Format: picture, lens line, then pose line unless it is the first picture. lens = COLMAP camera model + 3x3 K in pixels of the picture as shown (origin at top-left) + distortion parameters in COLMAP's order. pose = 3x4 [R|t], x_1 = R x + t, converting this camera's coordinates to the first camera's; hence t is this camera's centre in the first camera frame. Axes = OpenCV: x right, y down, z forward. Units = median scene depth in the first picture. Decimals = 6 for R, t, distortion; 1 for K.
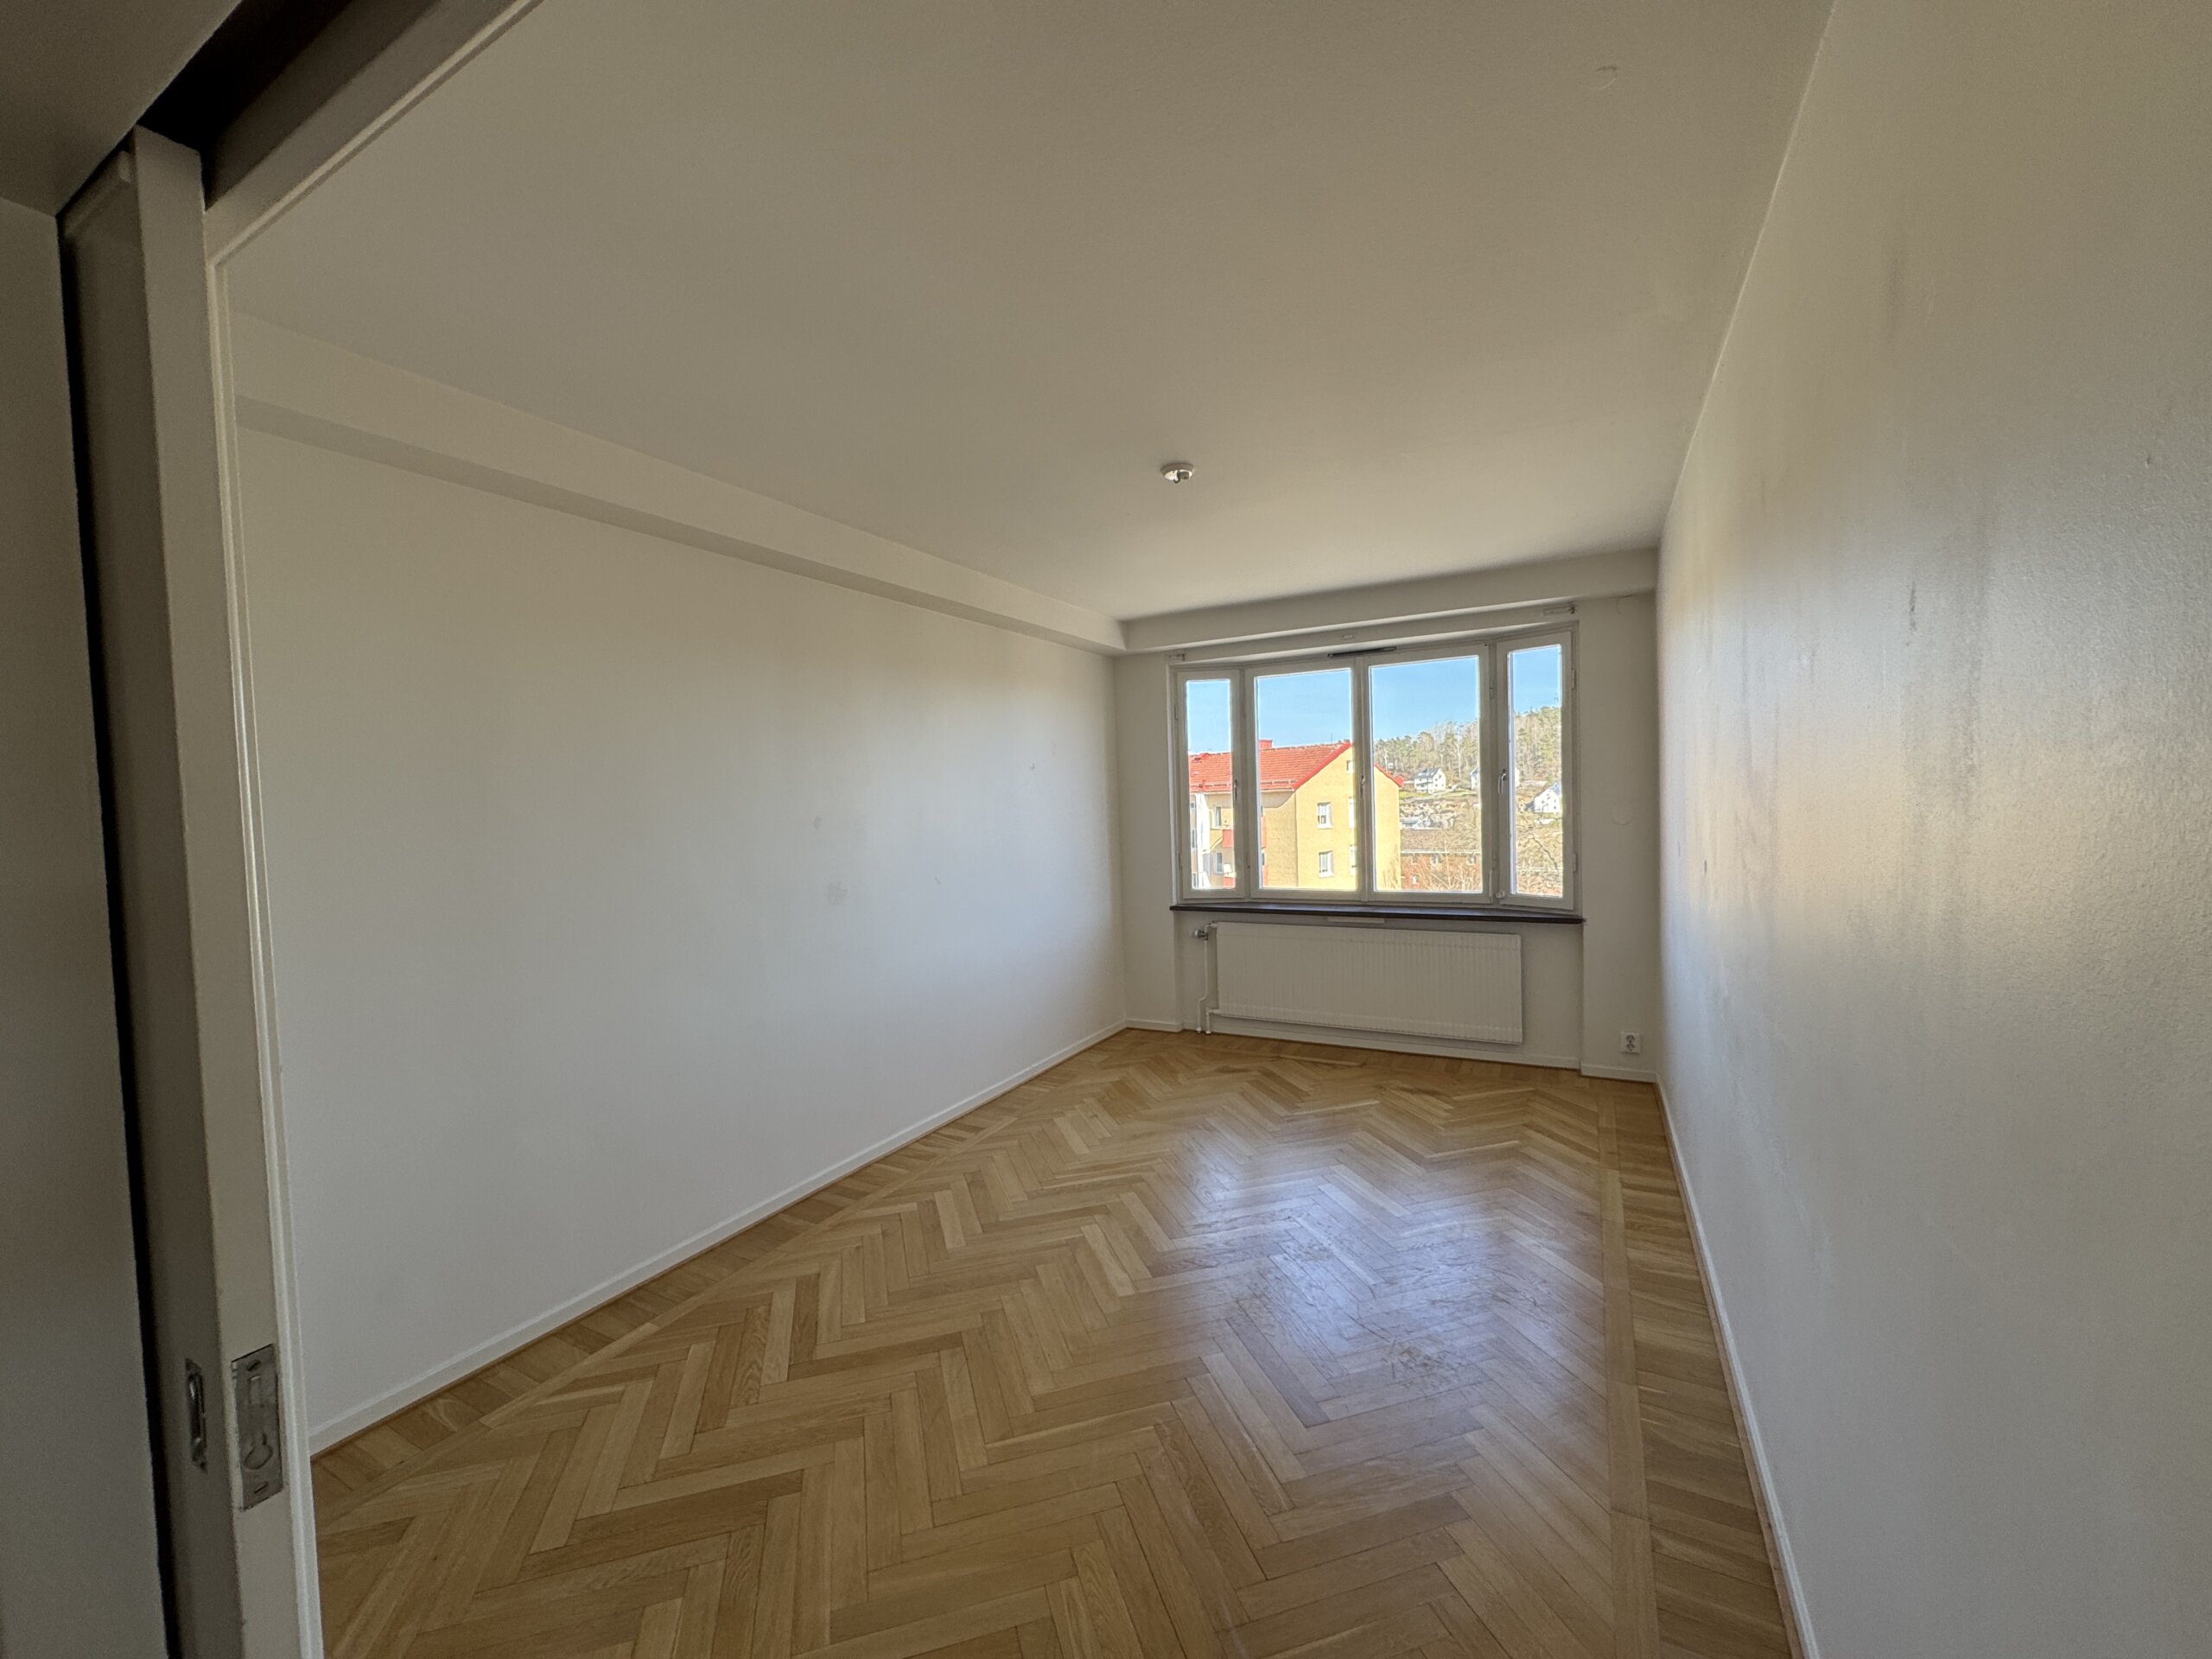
lens RADIAL K [[880.5, 0, 1100.2], [0, 880.5, 839.8], [0, 0, 1]] dist [-0.004045, -0.000116]
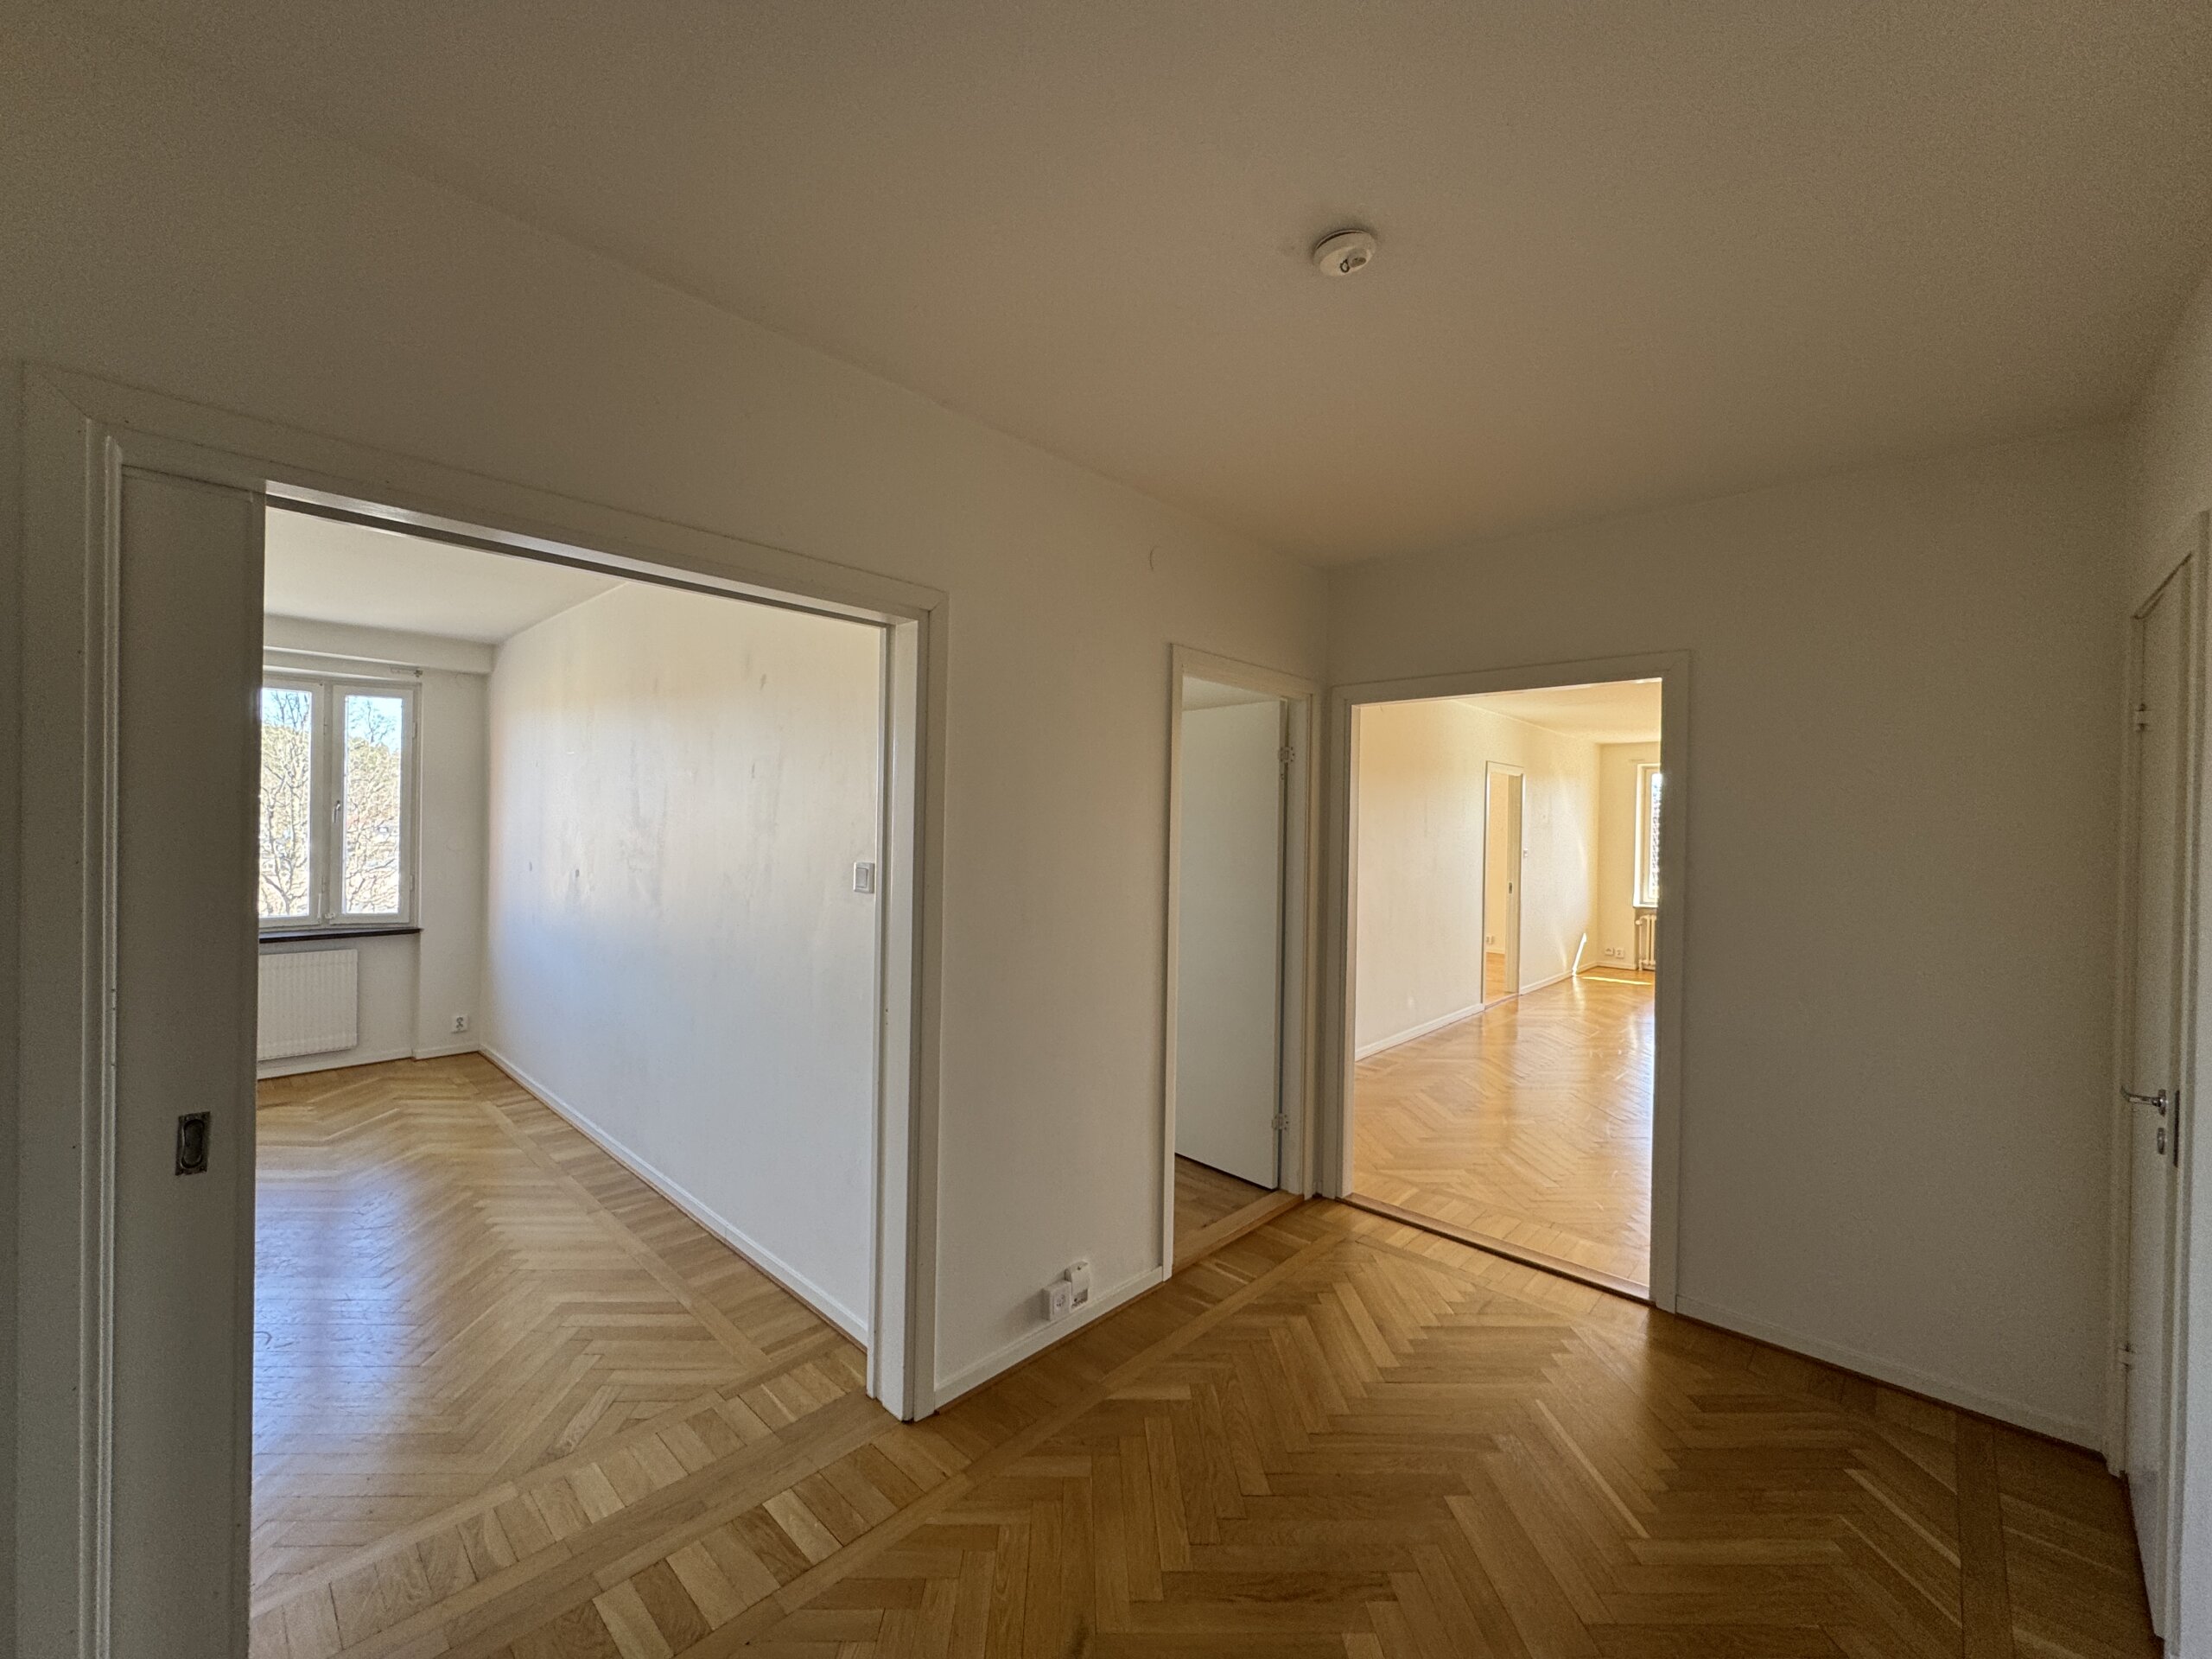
lens RADIAL K [[880.5, 0, 1093.0], [0, 880.5, 824.1], [0, 0, 1]] dist [-0.004045, -0.000116]
pose [[0.259234, 0.042153, 0.964894, -0.381575], [0.017834, 0.998668, -0.048419, 0.021114], [-0.965650, 0.029759, 0.258137, -0.209170]]
